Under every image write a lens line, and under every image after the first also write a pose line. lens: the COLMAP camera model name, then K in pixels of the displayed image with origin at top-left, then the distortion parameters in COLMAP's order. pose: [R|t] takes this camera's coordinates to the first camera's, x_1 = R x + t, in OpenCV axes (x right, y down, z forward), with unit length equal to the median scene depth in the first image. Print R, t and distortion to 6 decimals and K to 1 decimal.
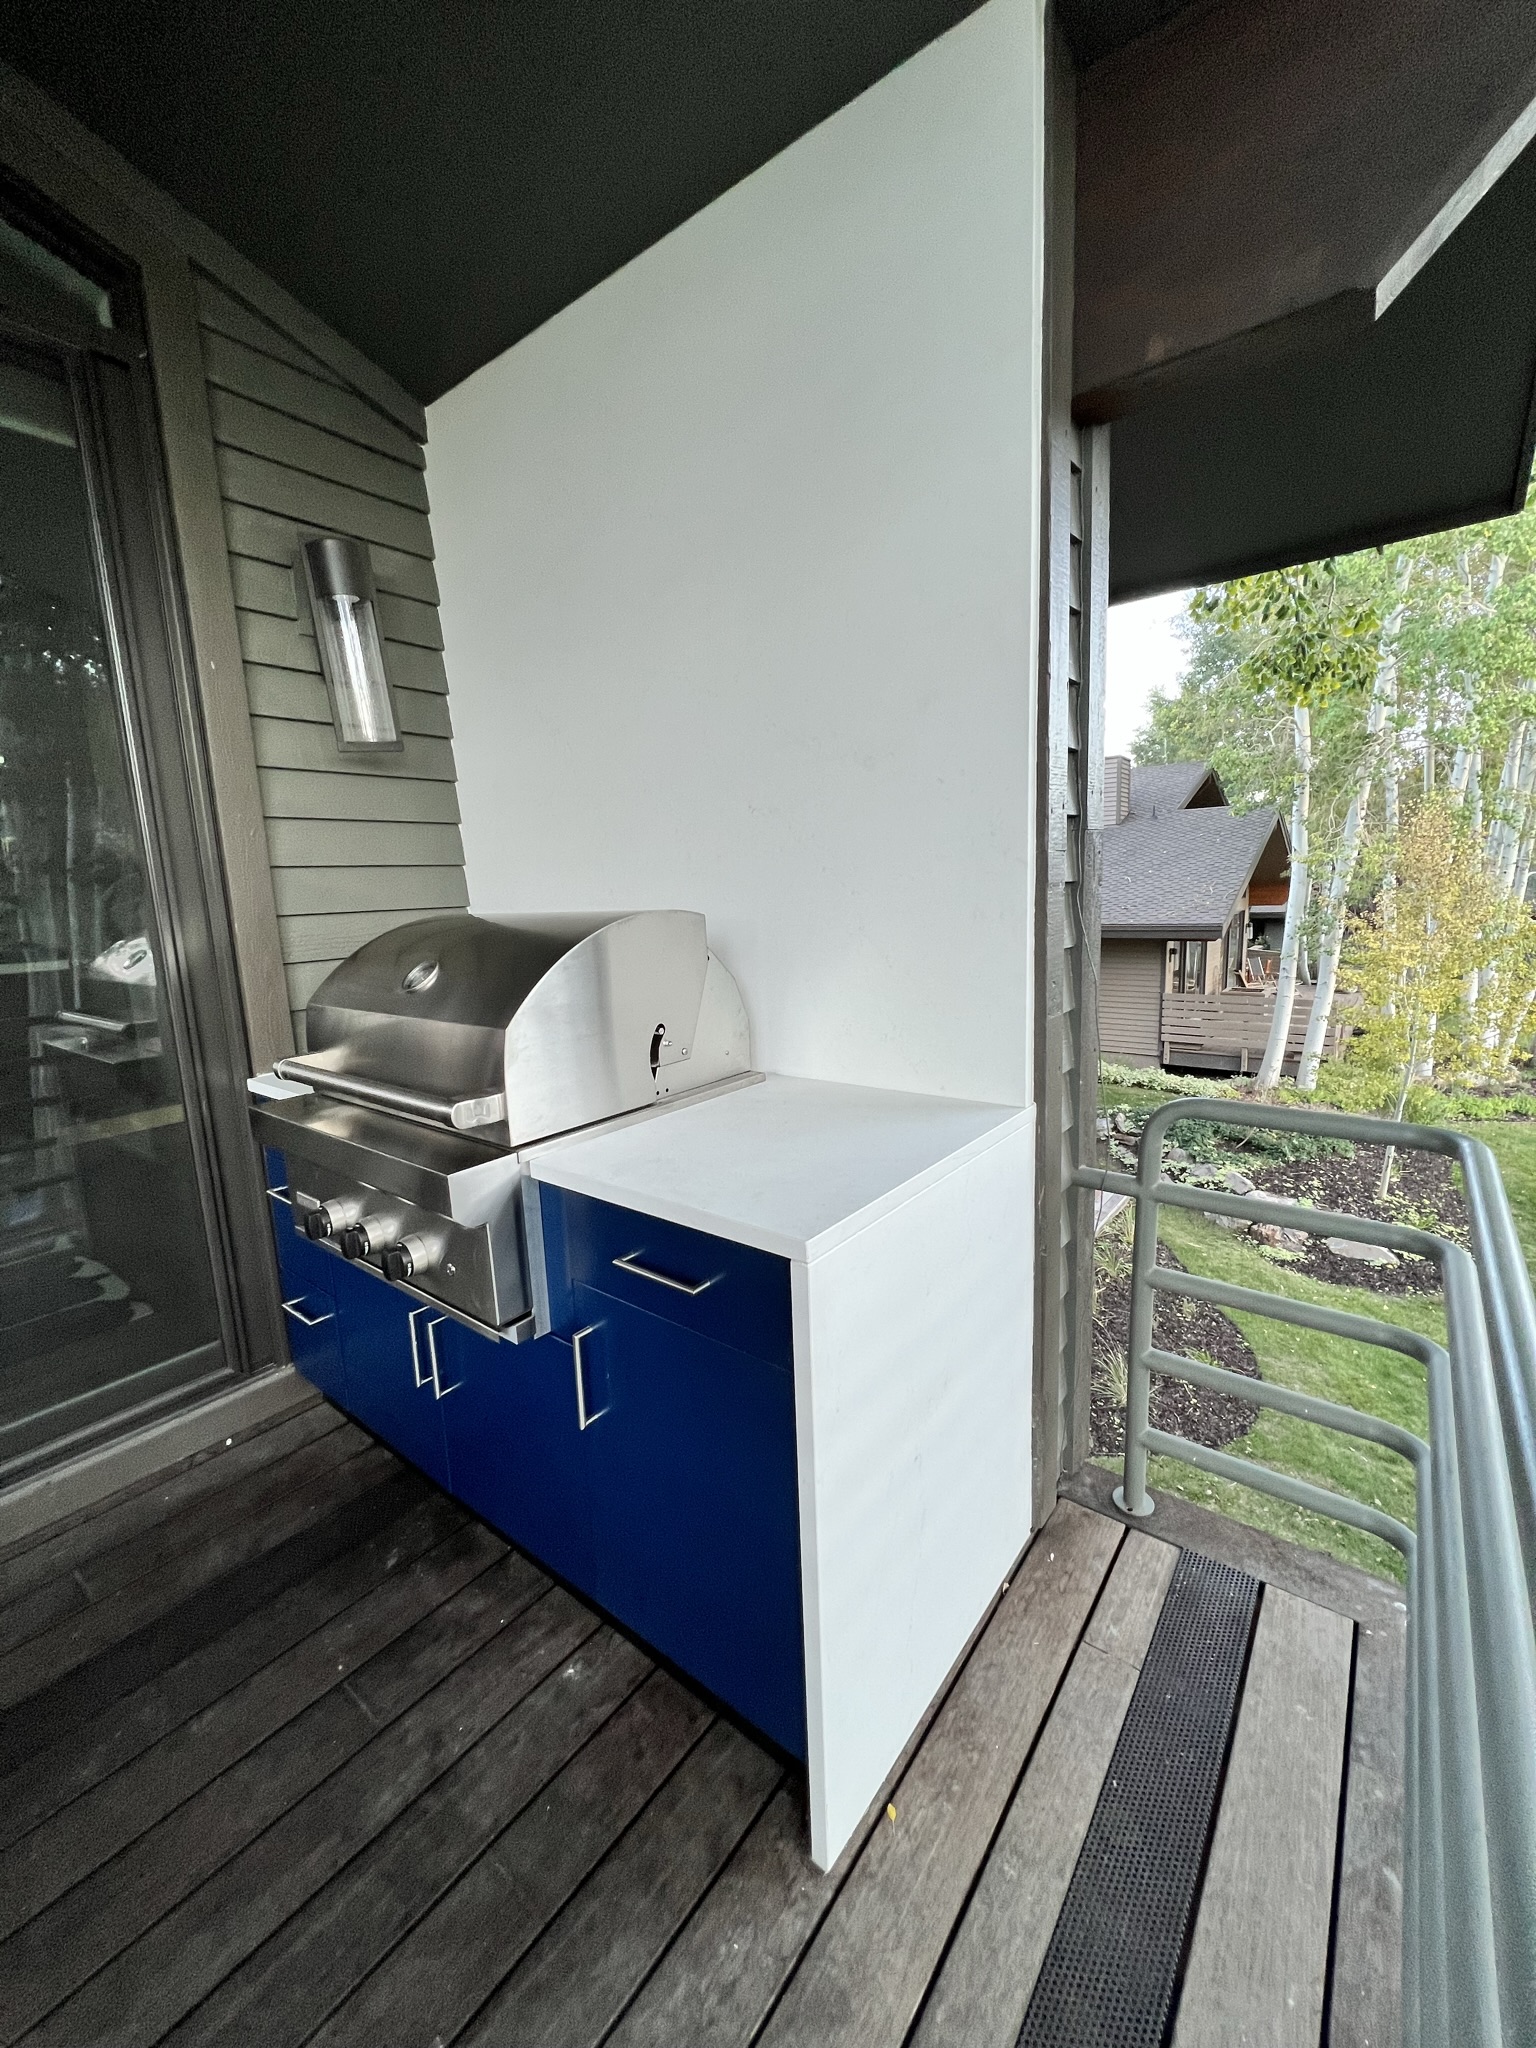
lens RADIAL K [[807.2, 0, 768.0], [0, 807.2, 1024.0], [0, 0, 1]] dist [0.022598, 0.000043]
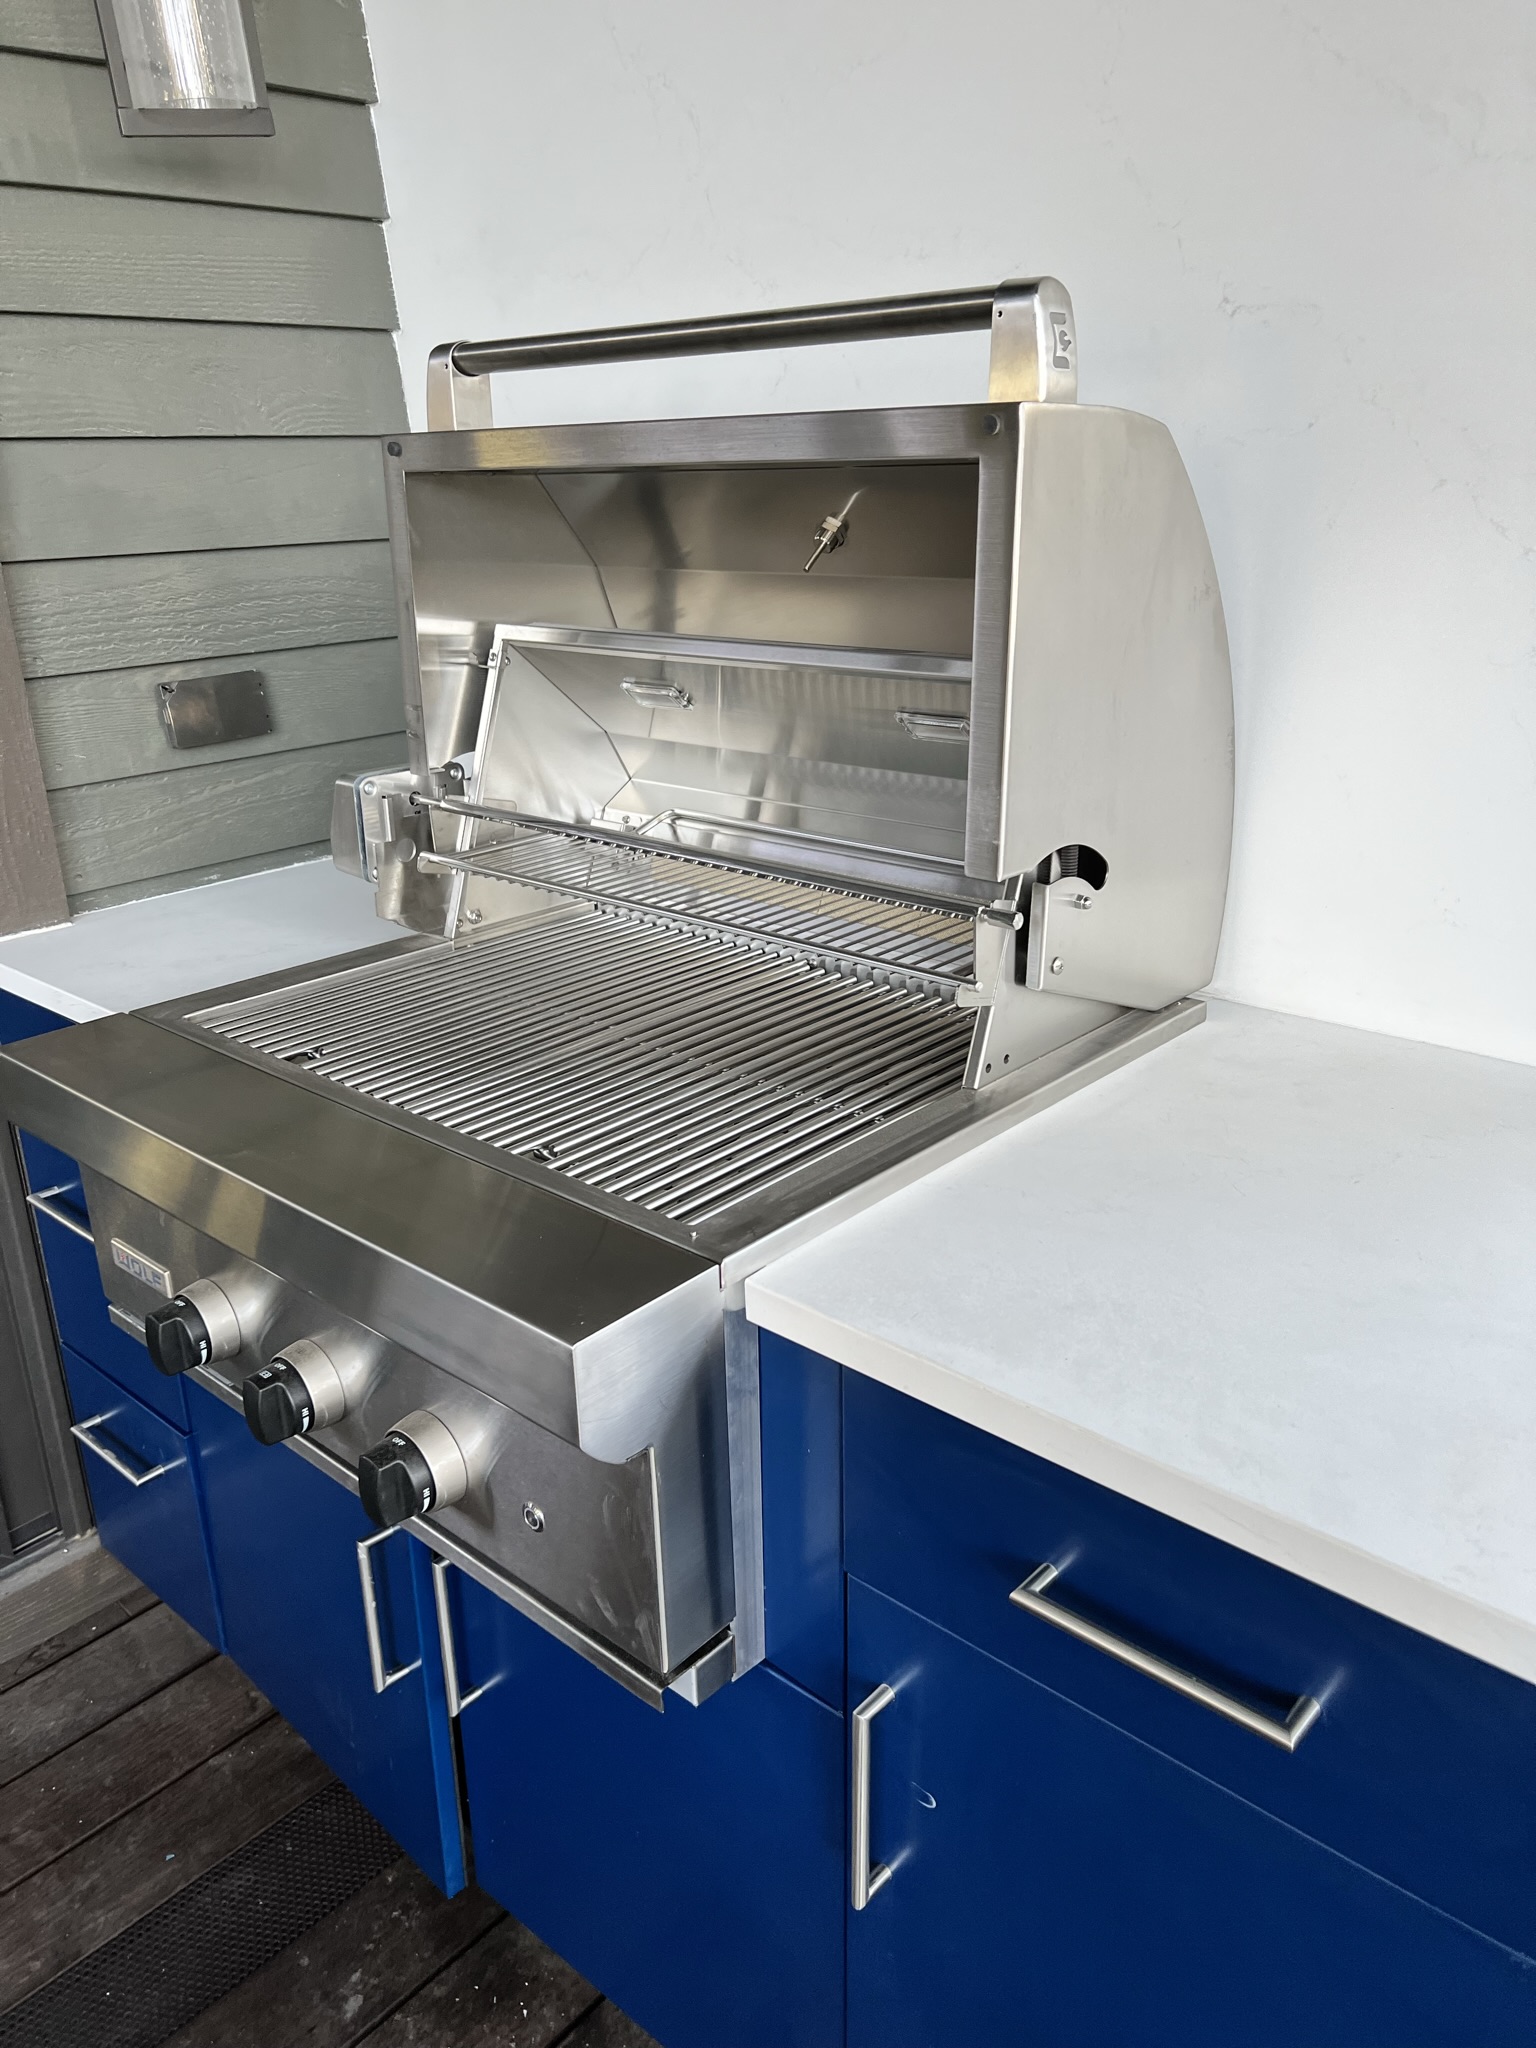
lens RADIAL K [[1551.7, 0, 768.0], [0, 1551.7, 1024.0], [0, 0, 1]] dist [0.002121, -0.001322]
pose [[0.997680, 0.044923, -0.051153, -0.179089], [-0.034926, 0.982710, 0.181829, -0.059758], [0.058437, -0.179620, 0.981999, 0.212838]]
